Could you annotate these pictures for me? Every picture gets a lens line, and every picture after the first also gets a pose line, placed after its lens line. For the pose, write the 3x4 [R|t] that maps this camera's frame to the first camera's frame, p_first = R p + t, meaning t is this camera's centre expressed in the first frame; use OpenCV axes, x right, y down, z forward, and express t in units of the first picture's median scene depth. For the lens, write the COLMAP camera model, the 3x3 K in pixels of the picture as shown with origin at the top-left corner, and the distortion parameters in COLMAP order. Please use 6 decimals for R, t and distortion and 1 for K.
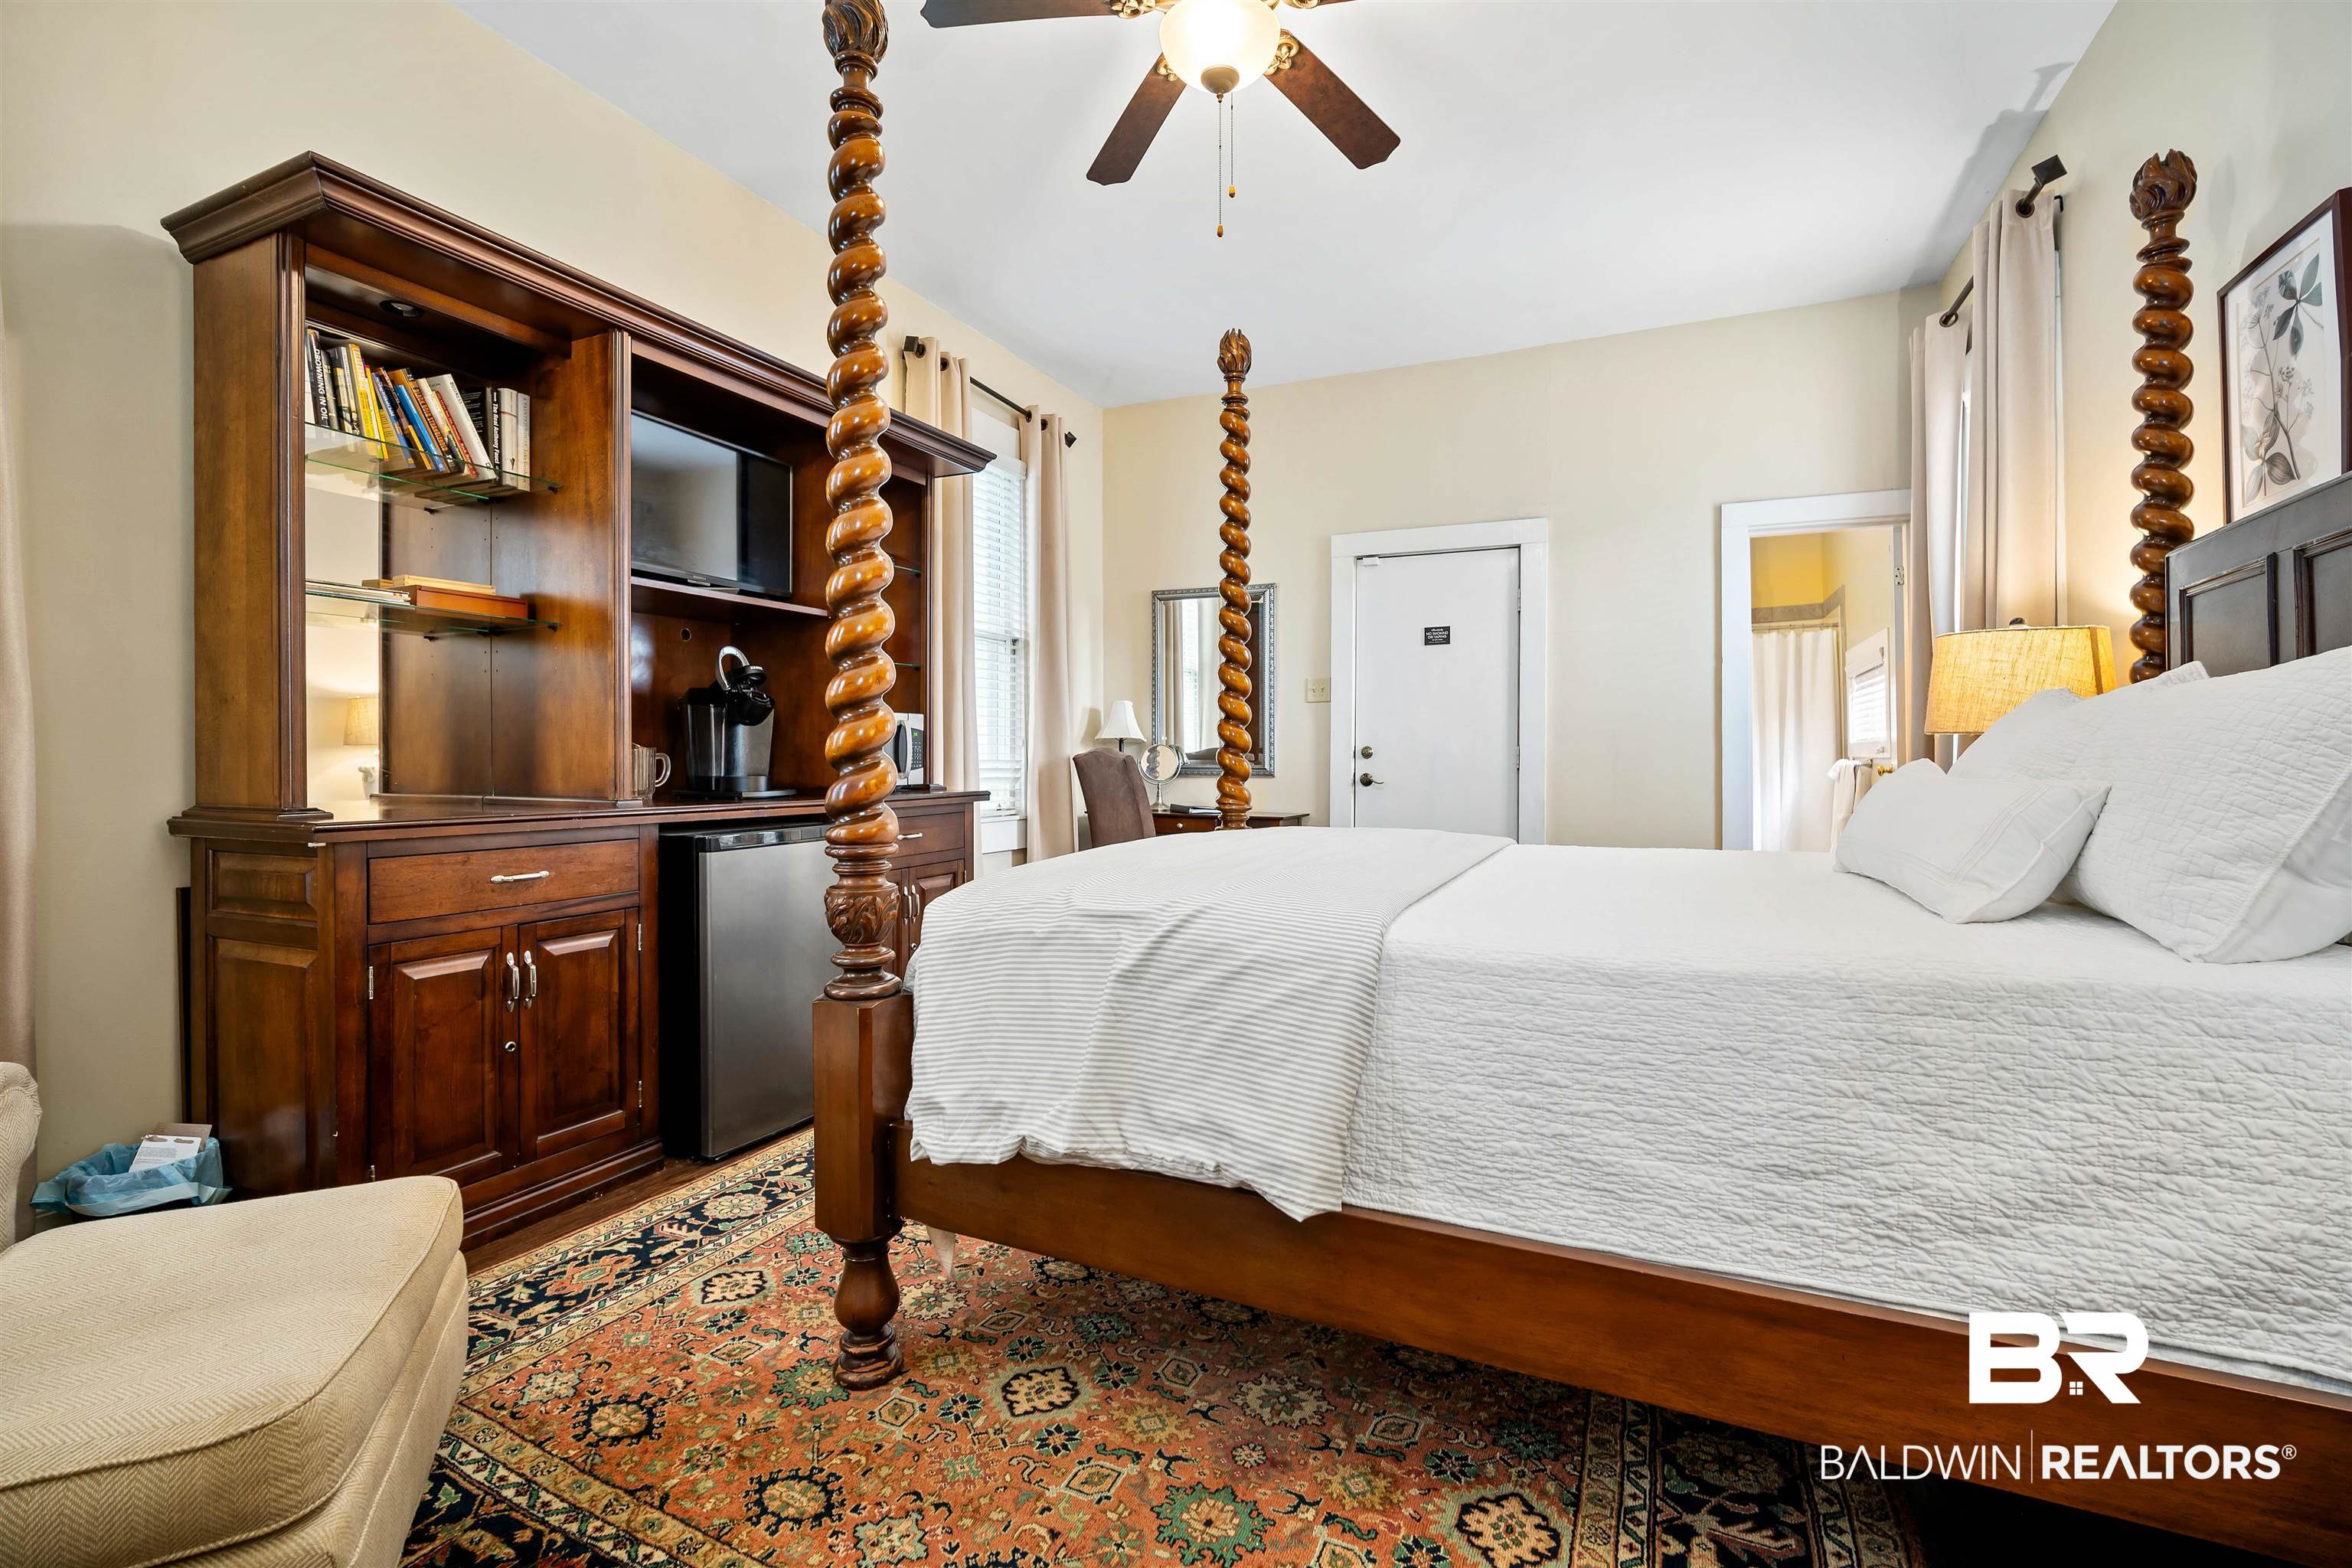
lens RADIAL K [[1021.2, 0, 1189.4], [0, 1021.2, 784.7], [0, 0, 1]] dist [-0.005340, -0.000313]
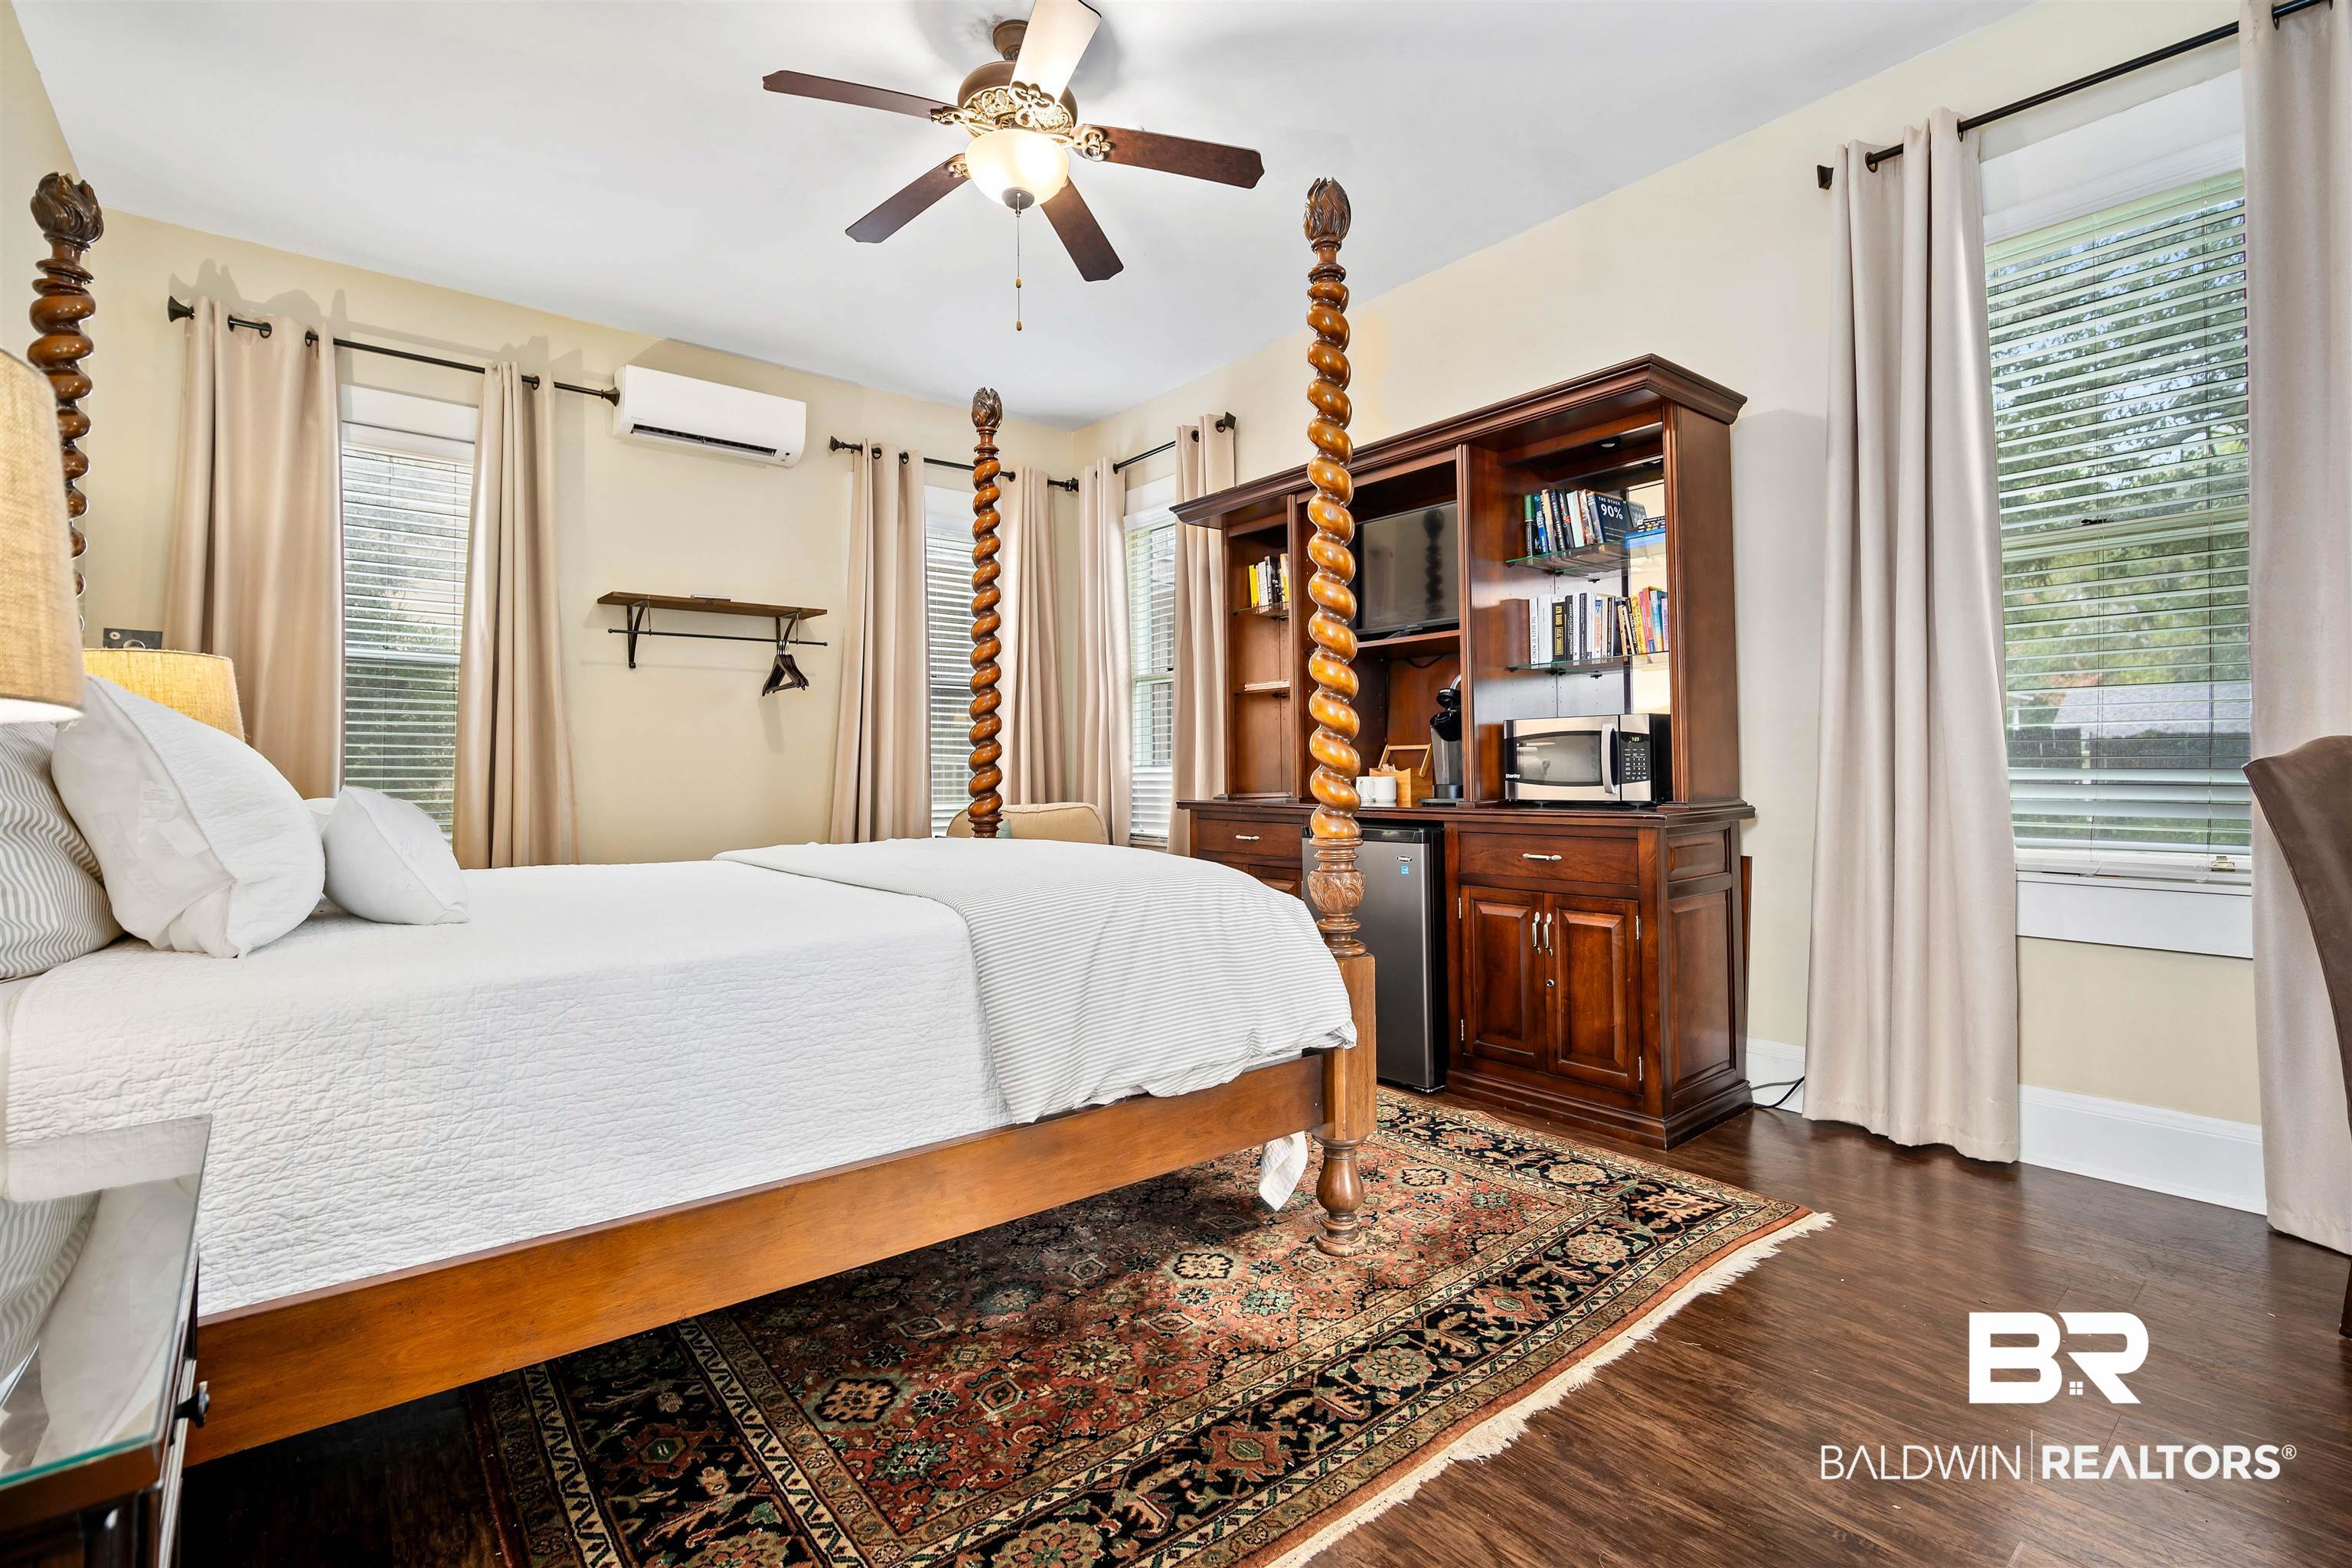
lens RADIAL K [[1021.2, 0, 1189.4], [0, 1021.2, 784.7], [0, 0, 1]] dist [-0.005340, -0.000313]
pose [[-0.470858, 0.004810, -0.882196, 0.872097], [0.004800, 0.999984, 0.002890, -0.016585], [0.882196, -0.002874, -0.470874, 1.389993]]
